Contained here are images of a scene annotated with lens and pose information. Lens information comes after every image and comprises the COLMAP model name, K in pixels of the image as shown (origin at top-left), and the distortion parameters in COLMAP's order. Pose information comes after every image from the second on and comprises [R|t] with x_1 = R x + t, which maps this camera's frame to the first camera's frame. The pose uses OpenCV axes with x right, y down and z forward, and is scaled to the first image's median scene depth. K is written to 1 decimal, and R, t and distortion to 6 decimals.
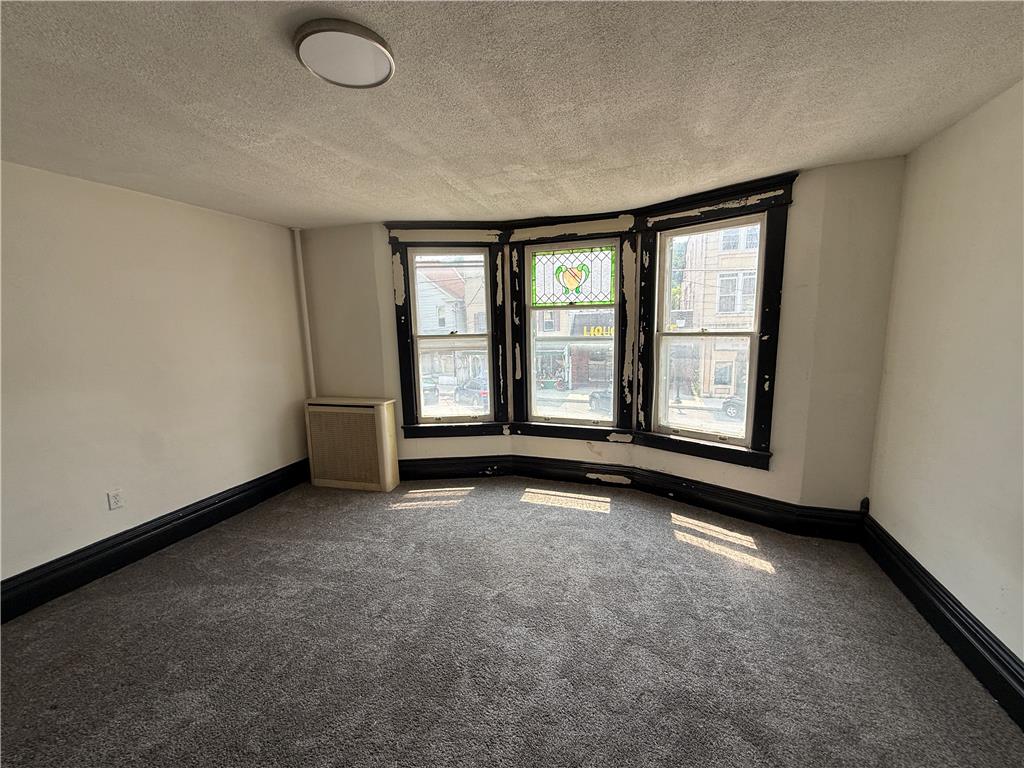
lens RADIAL K [[417.5, 0, 513.3], [0, 417.5, 381.3], [0, 0, 1]] dist [0.000076, 0.000024]
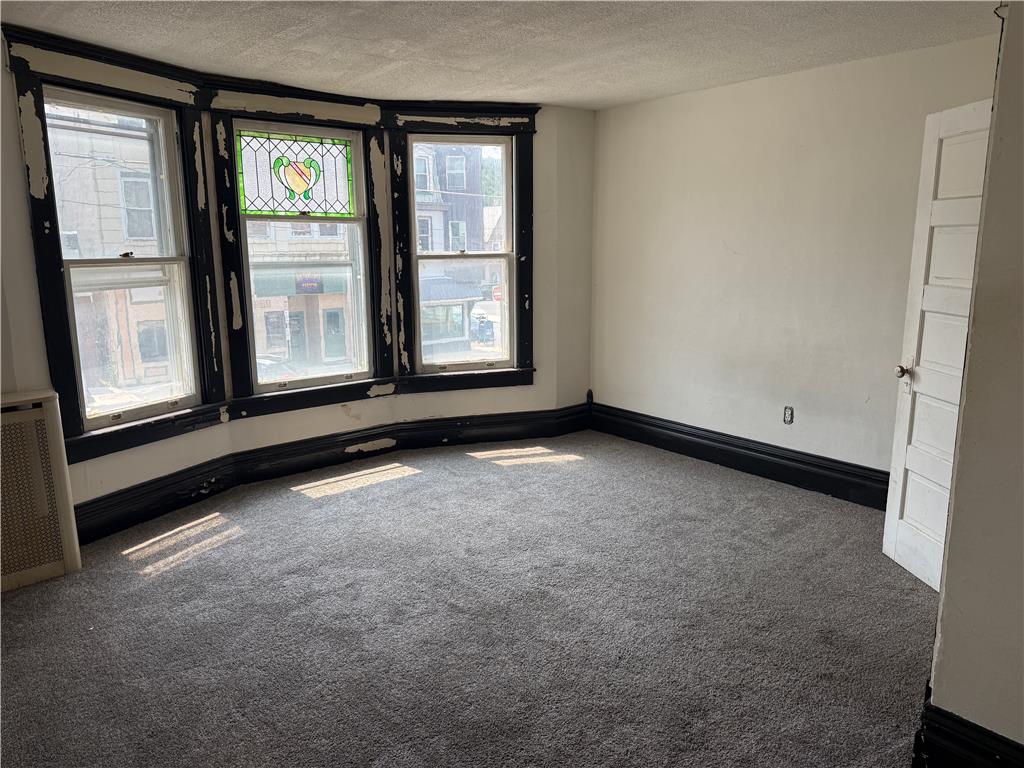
lens RADIAL K [[732.1, 0, 532.9], [0, 732.1, 387.6], [0, 0, 1]] dist [0.057968, -0.067393]
pose [[0.482014, -0.151227, 0.863014, -0.825620], [0.124196, 0.986839, 0.103558, 0.023209], [-0.867316, 0.057266, 0.494452, 0.067463]]
